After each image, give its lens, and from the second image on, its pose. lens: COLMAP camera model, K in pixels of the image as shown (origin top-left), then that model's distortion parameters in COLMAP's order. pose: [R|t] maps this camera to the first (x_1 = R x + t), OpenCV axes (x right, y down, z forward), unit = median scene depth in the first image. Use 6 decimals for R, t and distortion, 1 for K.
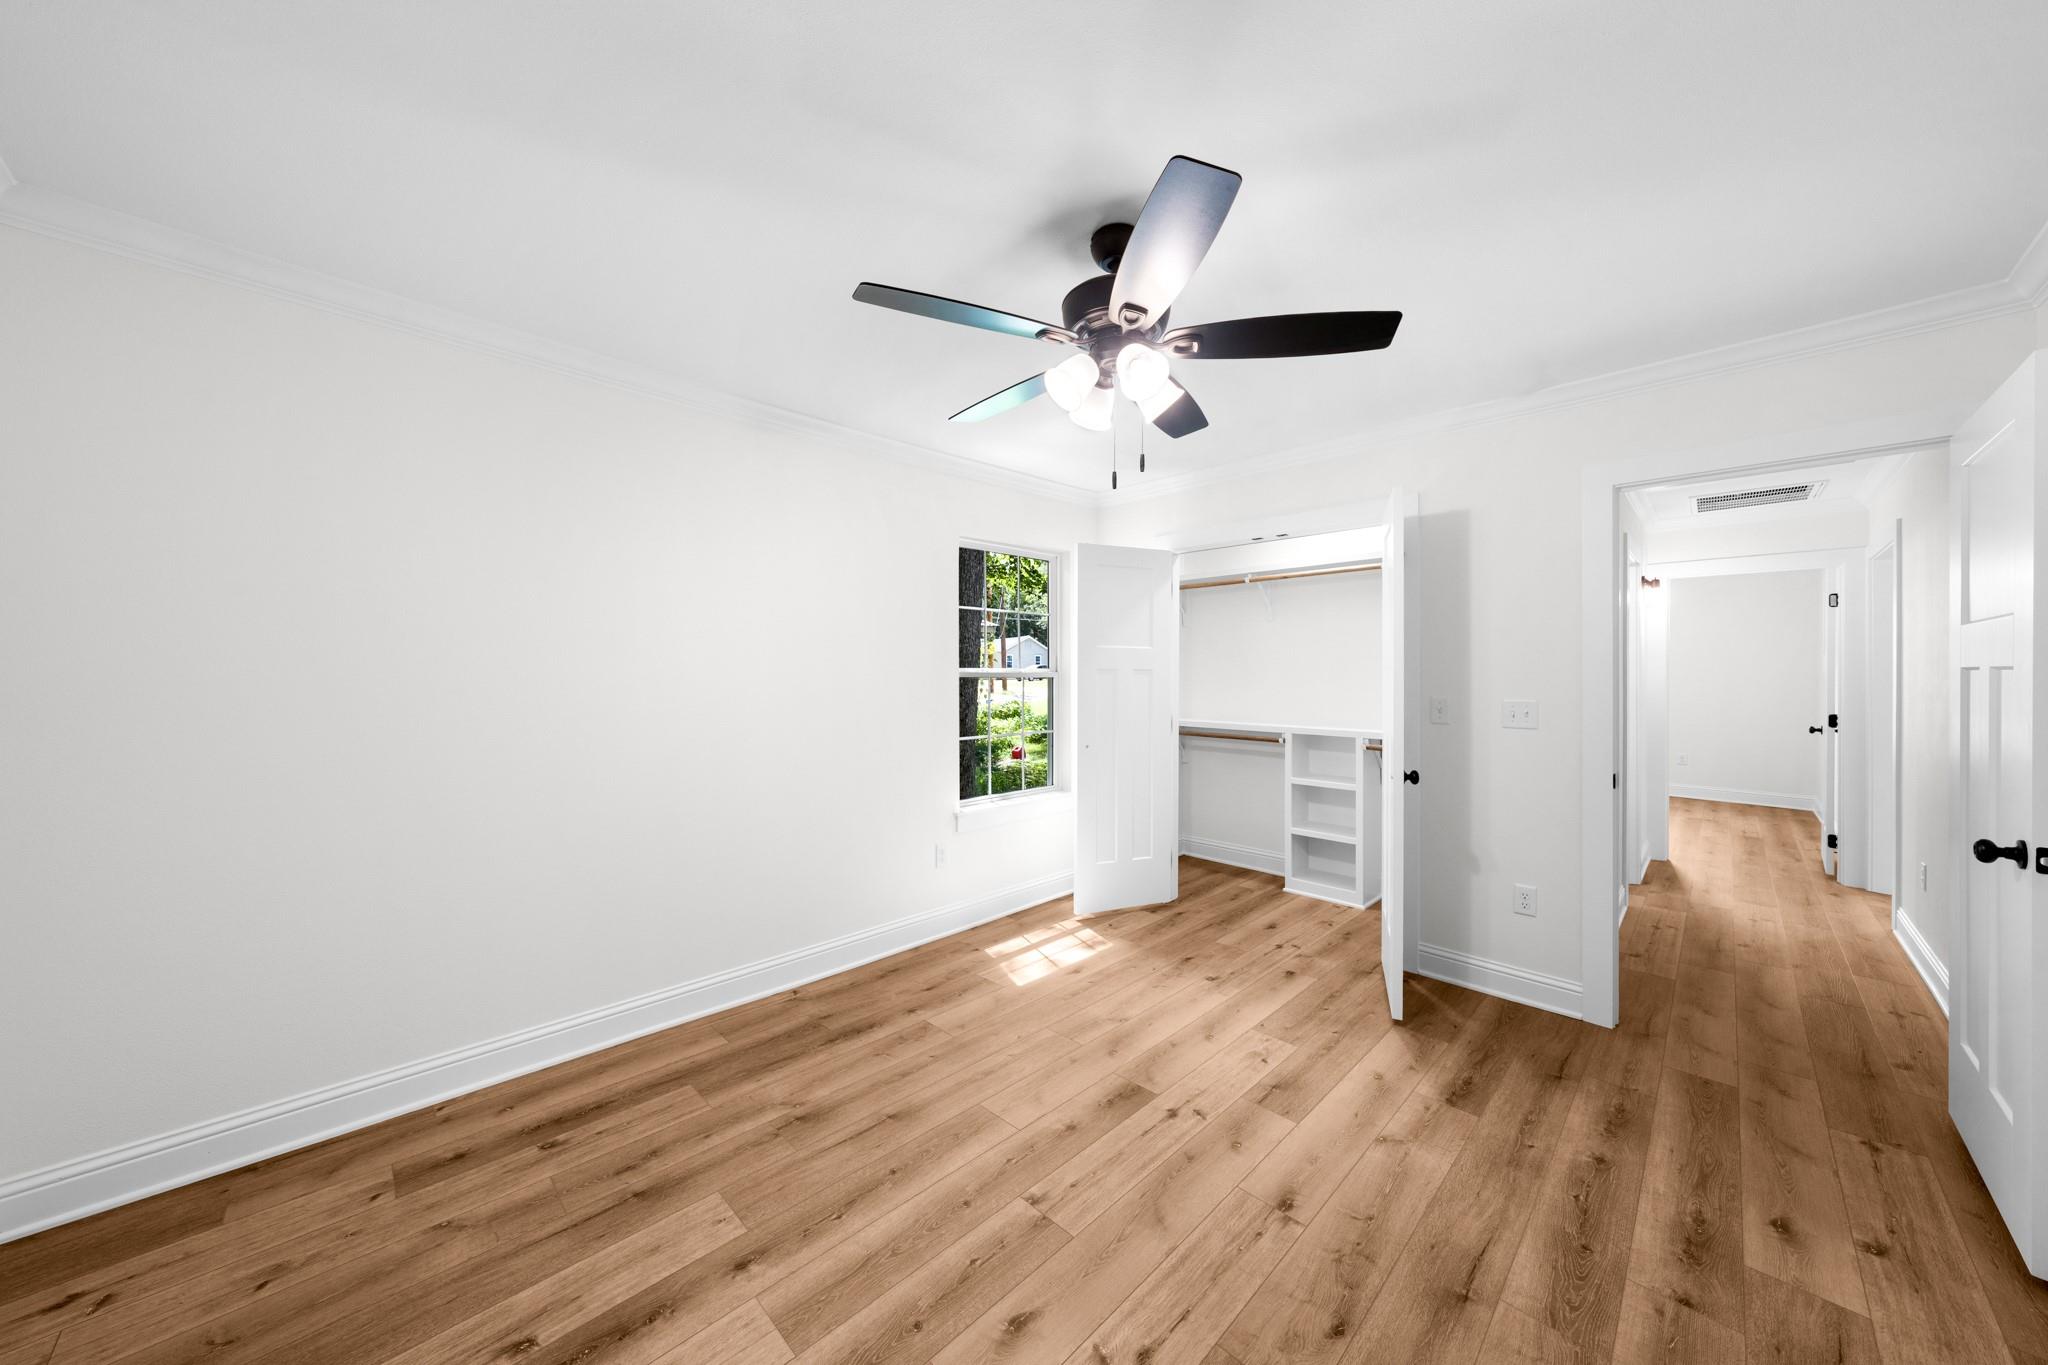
lens RADIAL K [[687.4, 0, 1026.0], [0, 687.4, 675.7], [0, 0, 1]] dist [-0.002679, -0.000163]
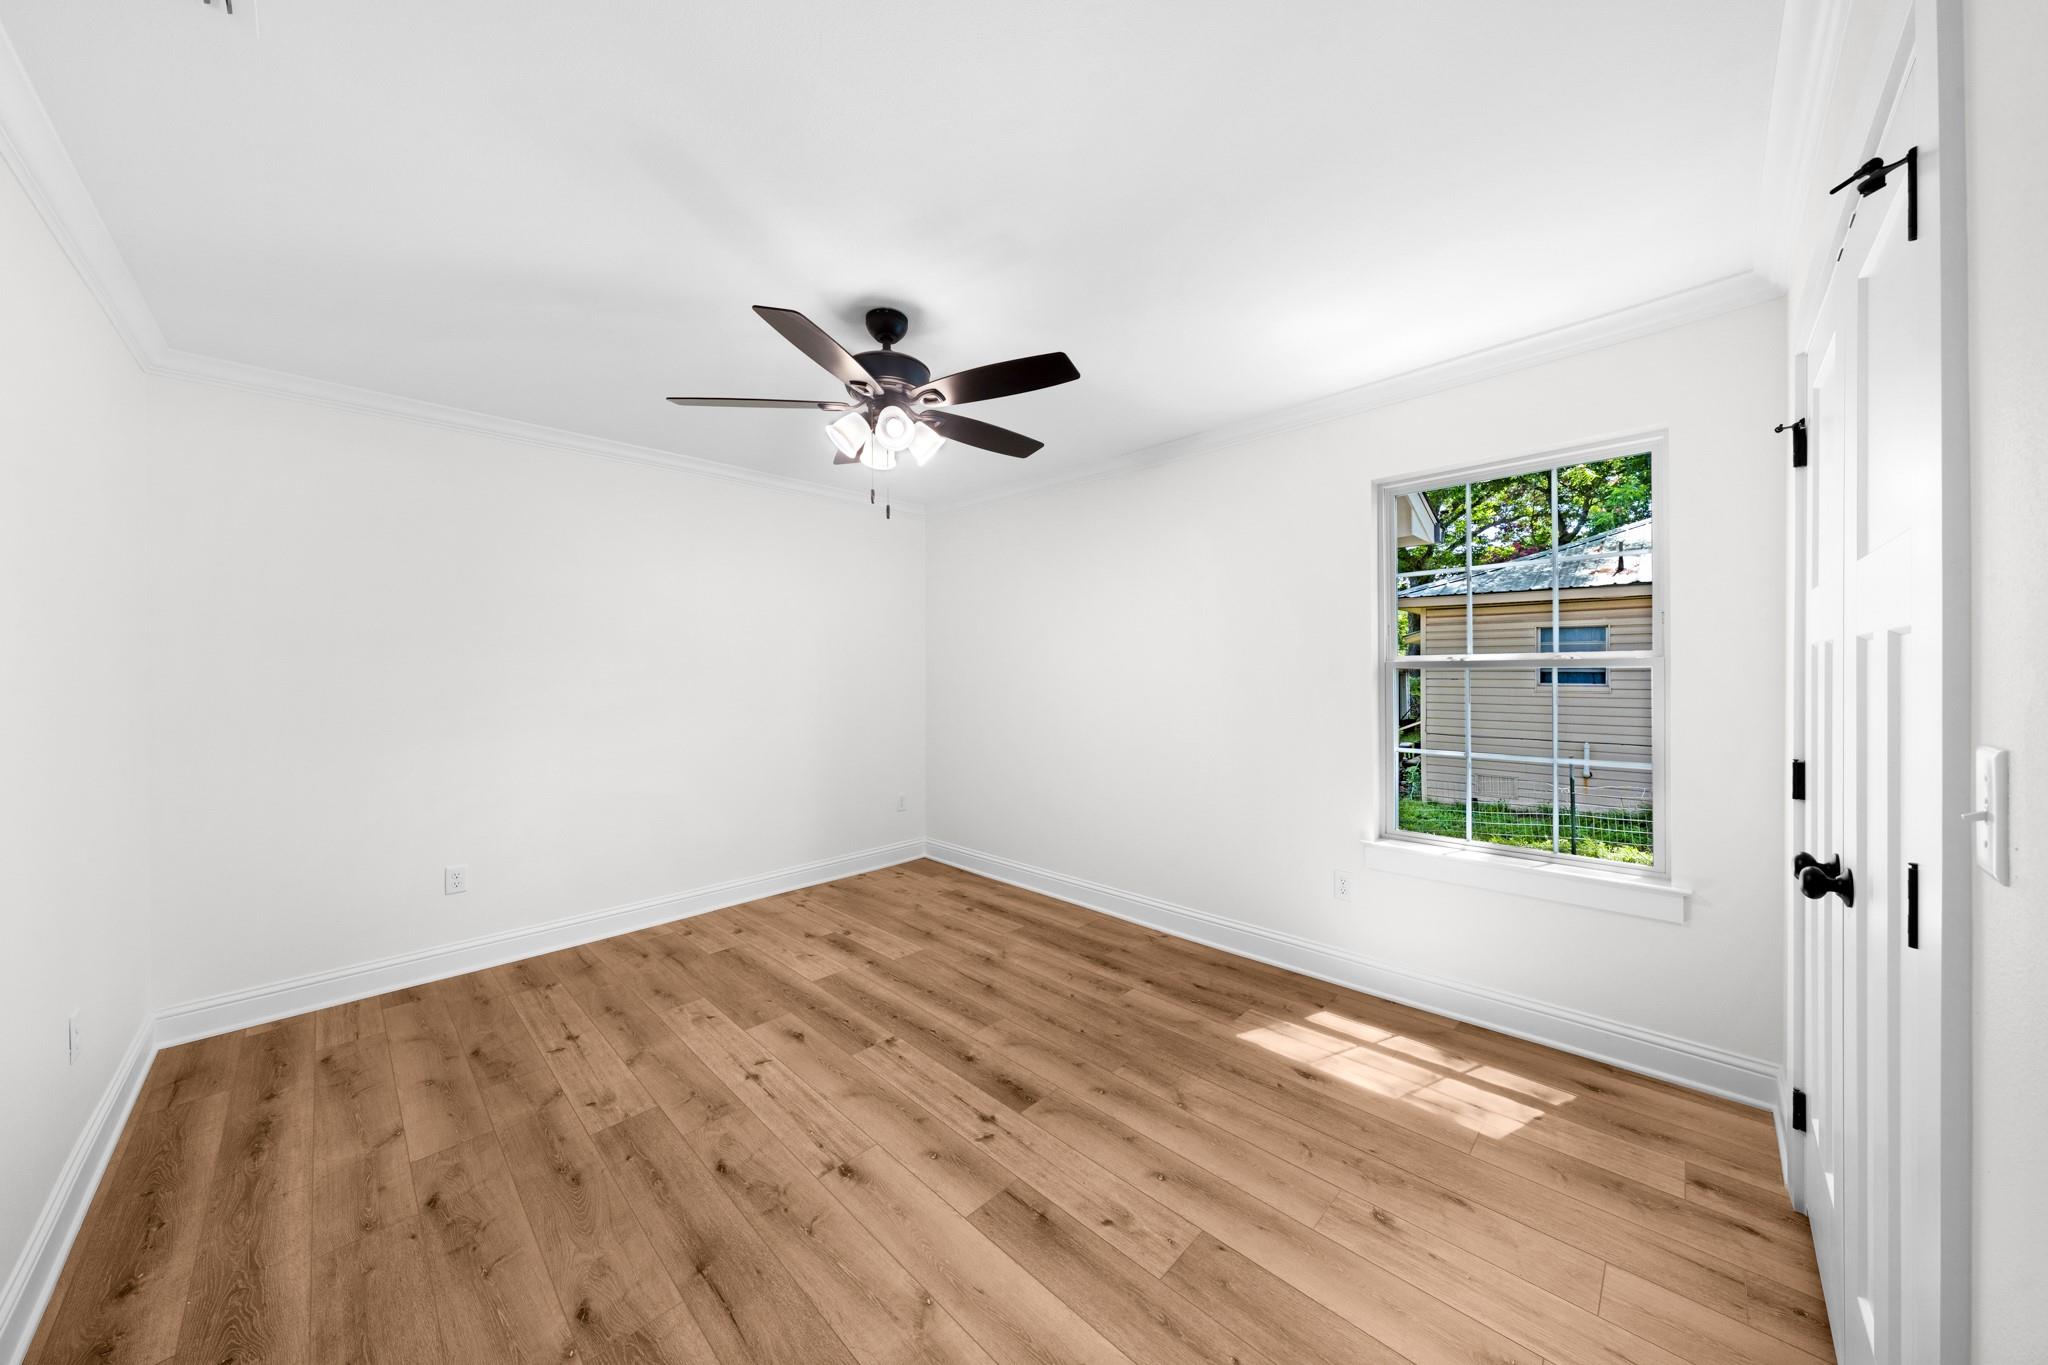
lens RADIAL K [[687.4, 0, 1015.7], [0, 687.4, 679.8], [0, 0, 1]] dist [-0.002679, -0.000163]
pose [[0.019463, 0.011521, -0.999744, 1.230052], [0.003616, 0.999926, 0.011593, 0.010631], [0.999804, -0.003841, 0.019419, 1.074839]]
